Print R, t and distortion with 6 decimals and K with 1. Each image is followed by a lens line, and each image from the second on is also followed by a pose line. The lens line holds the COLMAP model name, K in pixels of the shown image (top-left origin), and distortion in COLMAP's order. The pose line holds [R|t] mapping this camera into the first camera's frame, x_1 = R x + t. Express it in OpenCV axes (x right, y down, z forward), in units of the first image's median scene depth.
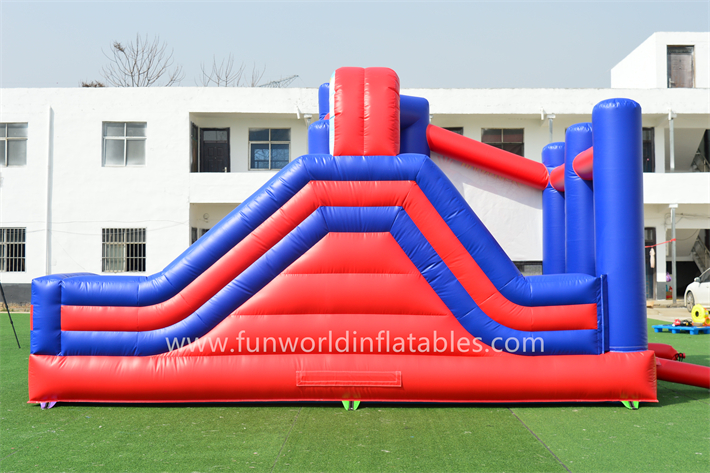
lens RADIAL K [[1013.5, 0, 351.8], [0, 1013.5, 237.7], [0, 0, 1]] dist [-0.035430, 0.000000]
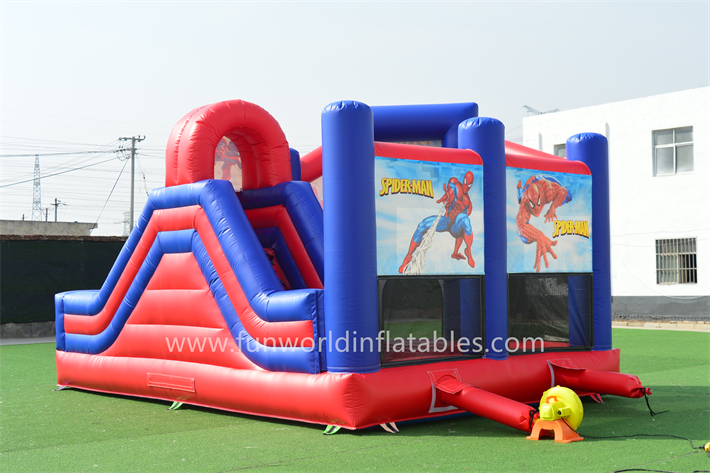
lens RADIAL K [[1013.5, 0, 307.1], [0, 1013.5, 247.5], [0, 0, 1]] dist [-0.035430, 0.000000]
pose [[0.653894, -0.035413, -0.755757, 0.271279], [0.034306, 0.999264, -0.017141, 0.003634], [0.755808, -0.014718, 0.654628, 0.105037]]
